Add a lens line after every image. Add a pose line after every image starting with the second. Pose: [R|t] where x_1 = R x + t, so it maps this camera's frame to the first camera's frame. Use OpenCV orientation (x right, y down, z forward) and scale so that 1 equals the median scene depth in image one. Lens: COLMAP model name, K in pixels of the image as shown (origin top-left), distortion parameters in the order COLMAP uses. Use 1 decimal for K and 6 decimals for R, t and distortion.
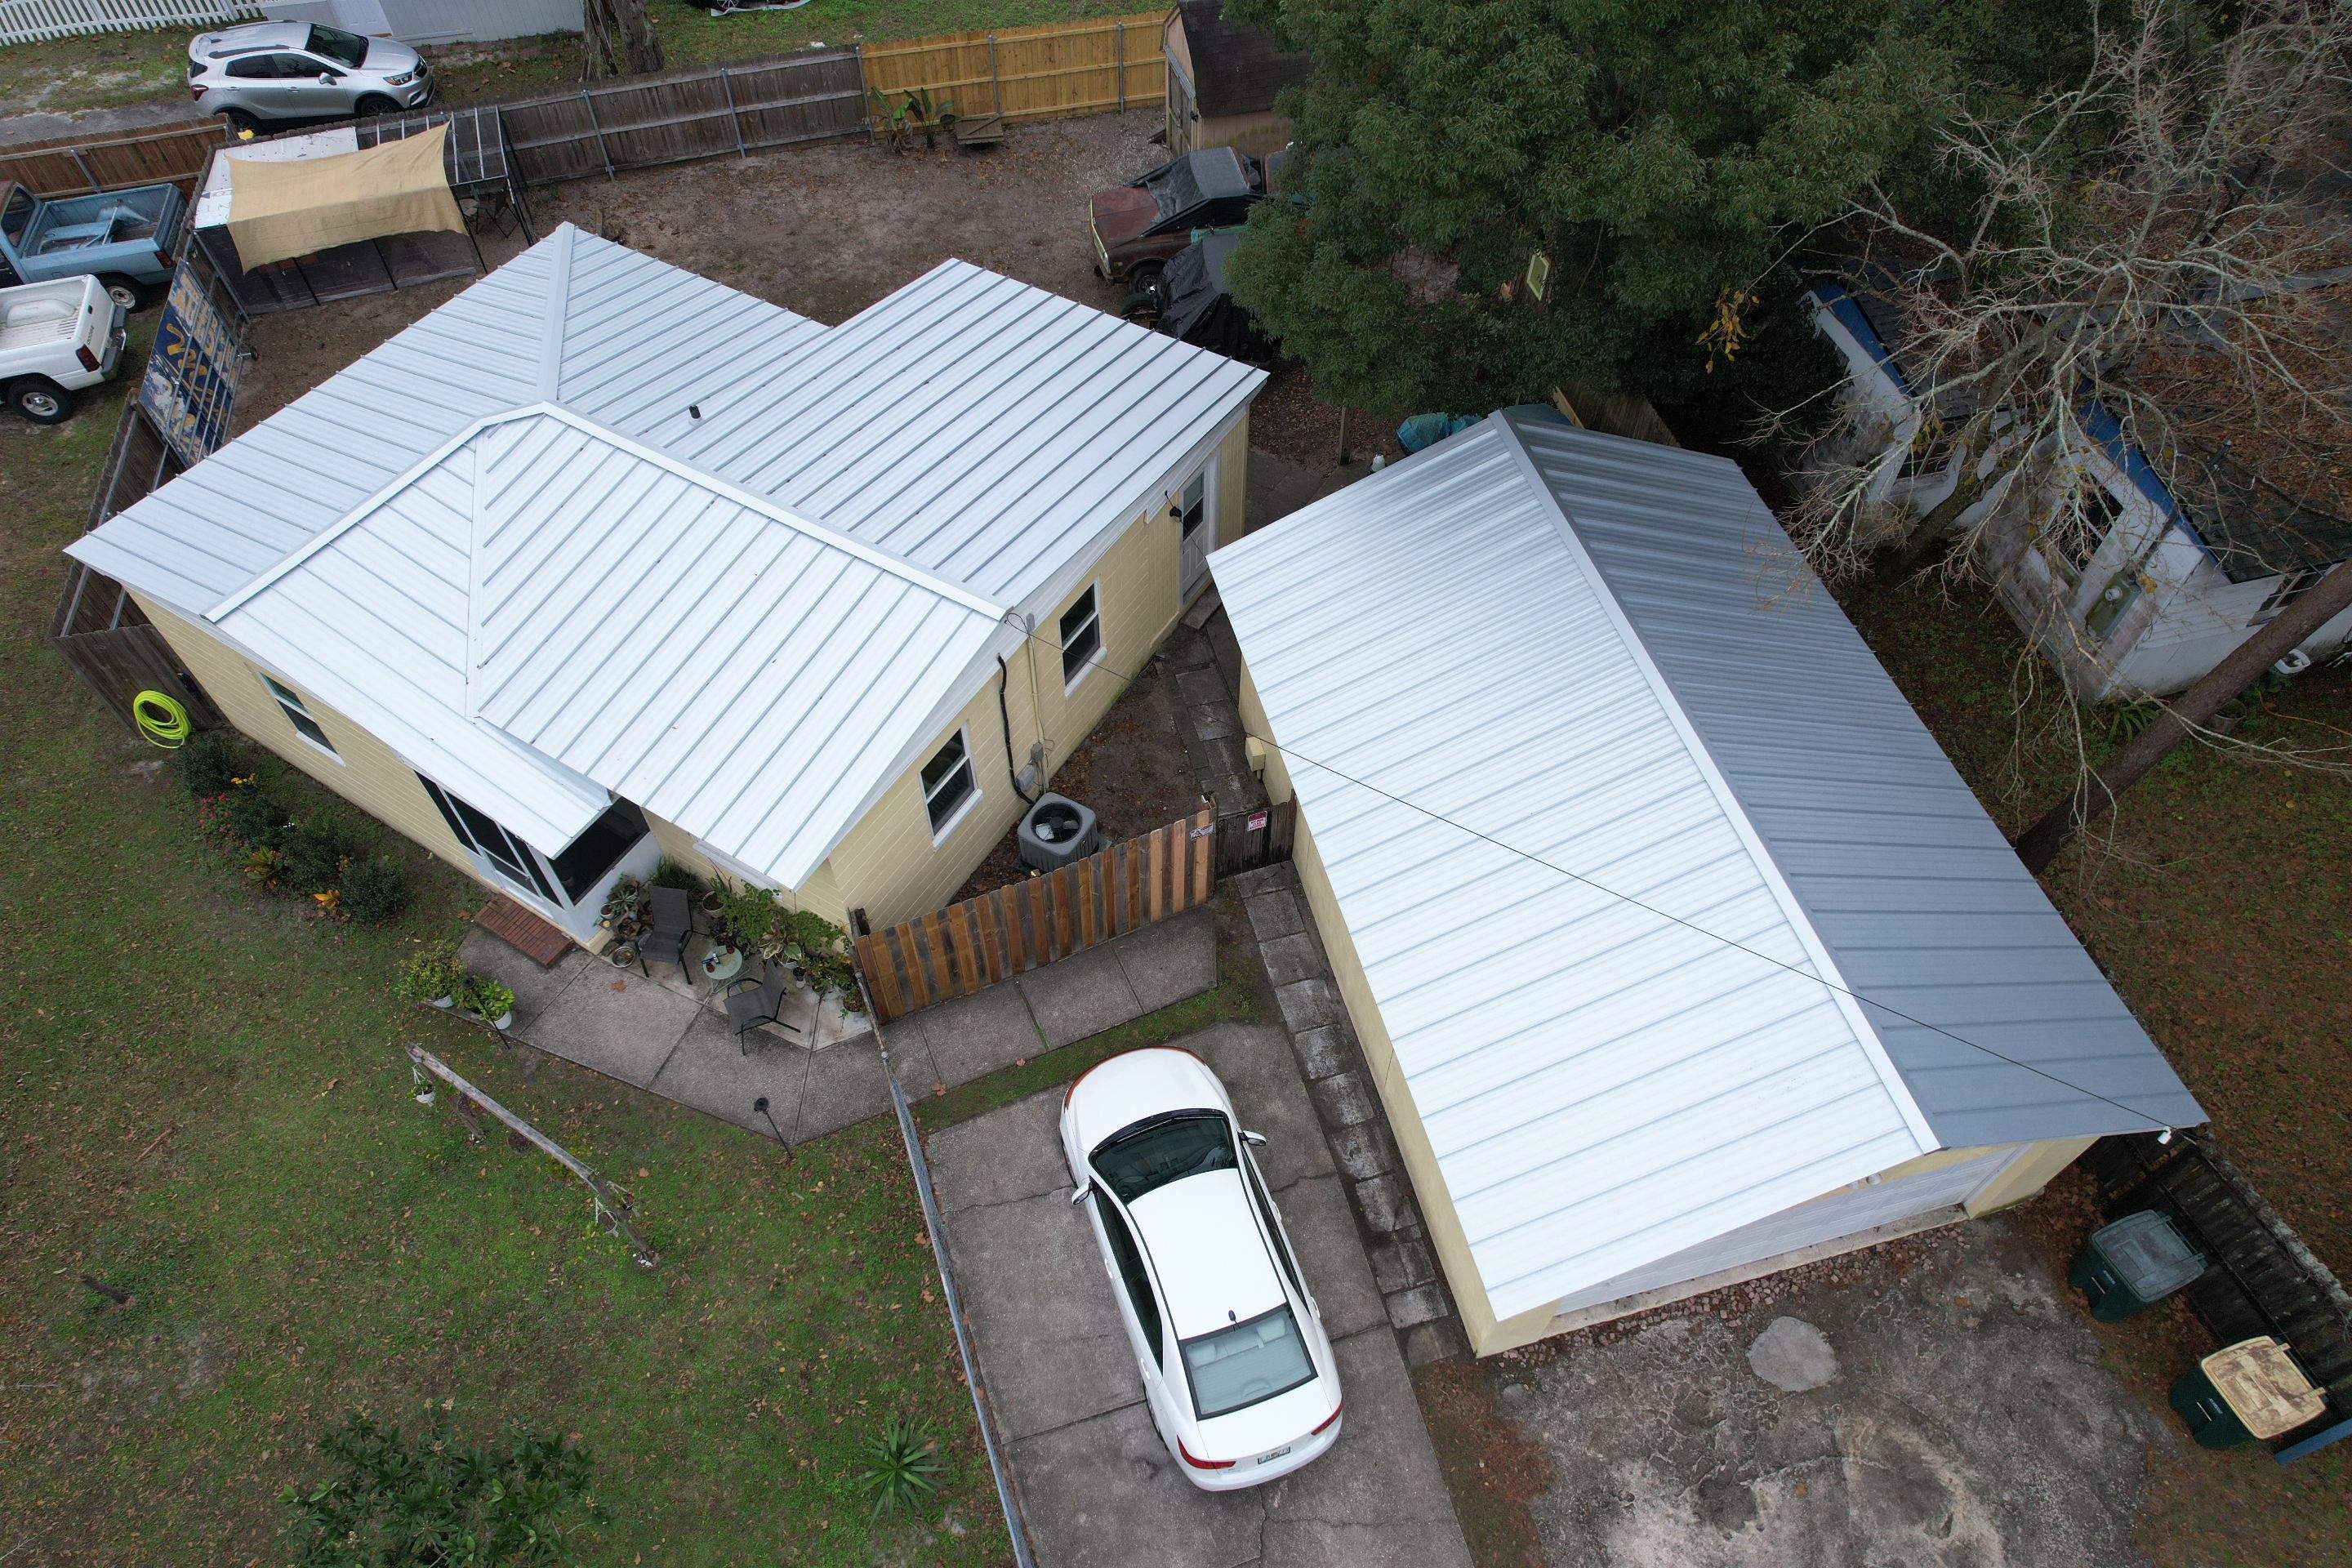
lens RADIAL K [[1511.8, 0, 1176.0], [0, 1511.8, 784.0], [0, 0, 1]] dist [-0.055406, 0.068097]
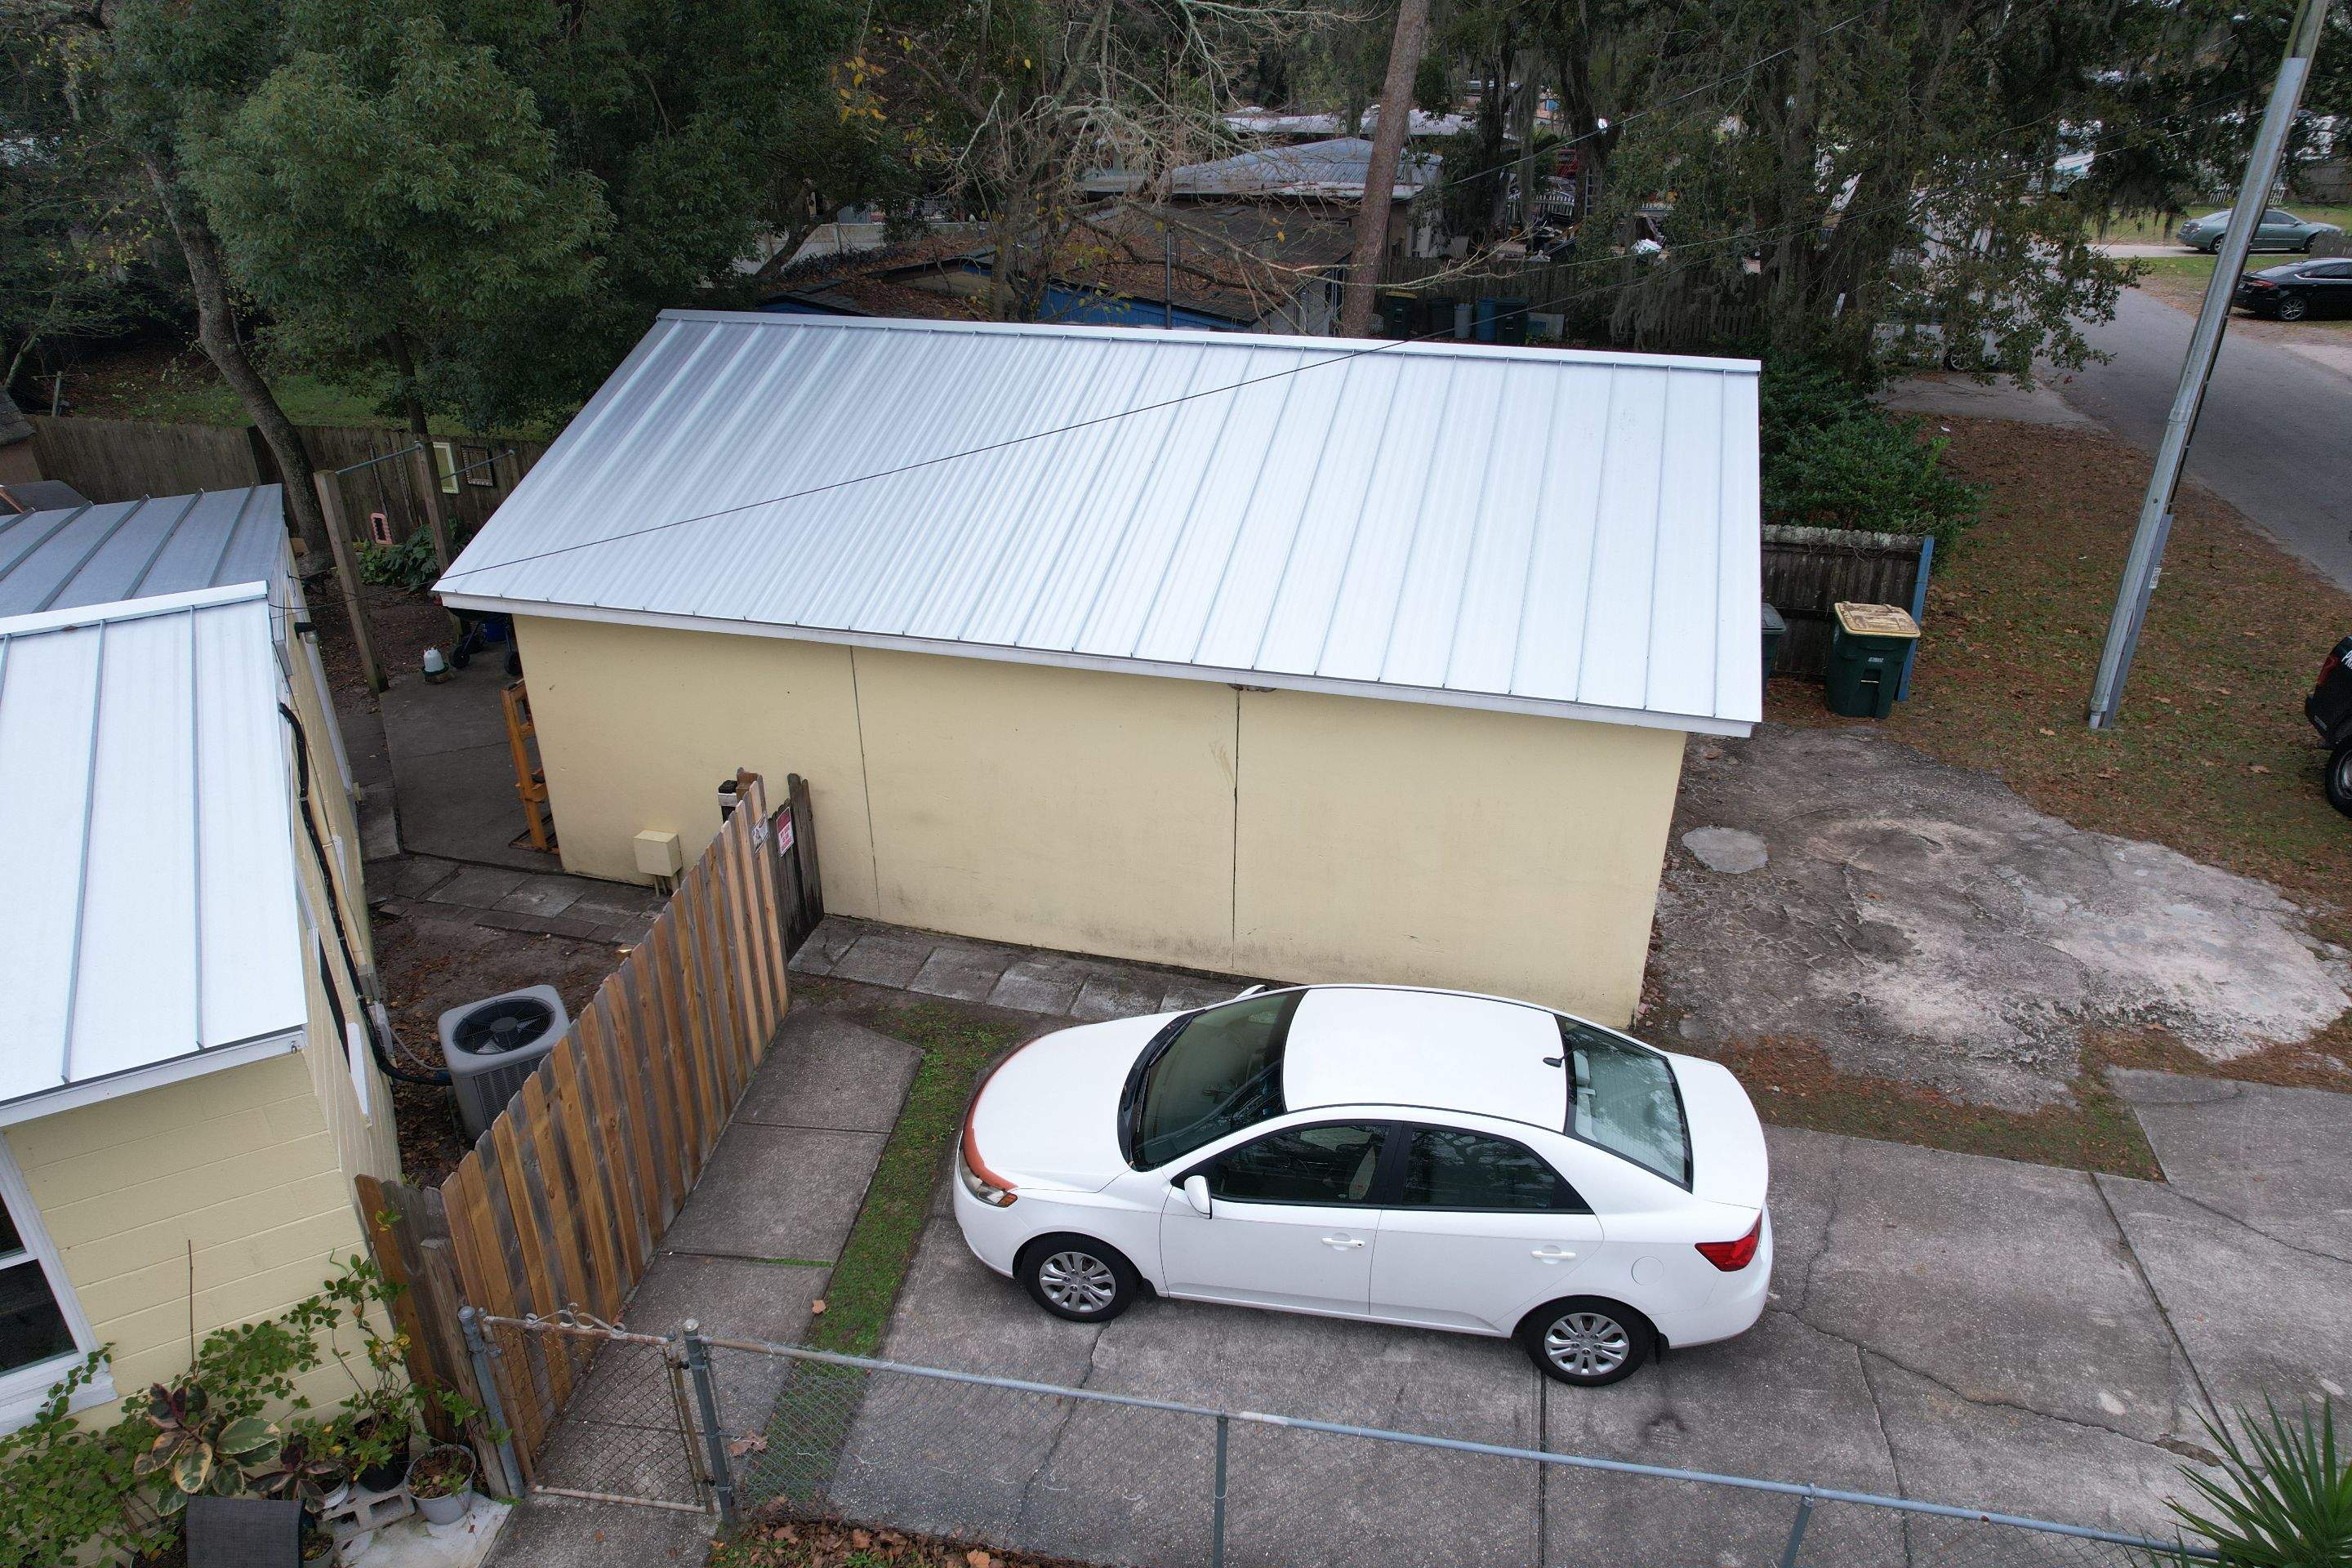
lens RADIAL K [[1511.8, 0, 1176.0], [0, 1511.8, 784.0], [0, 0, 1]] dist [-0.055406, 0.068097]
pose [[0.500022, -0.388017, 0.774223, -0.421381], [0.687896, 0.721060, -0.082895, 0.213272], [-0.526097, 0.574033, 0.627461, 0.616596]]
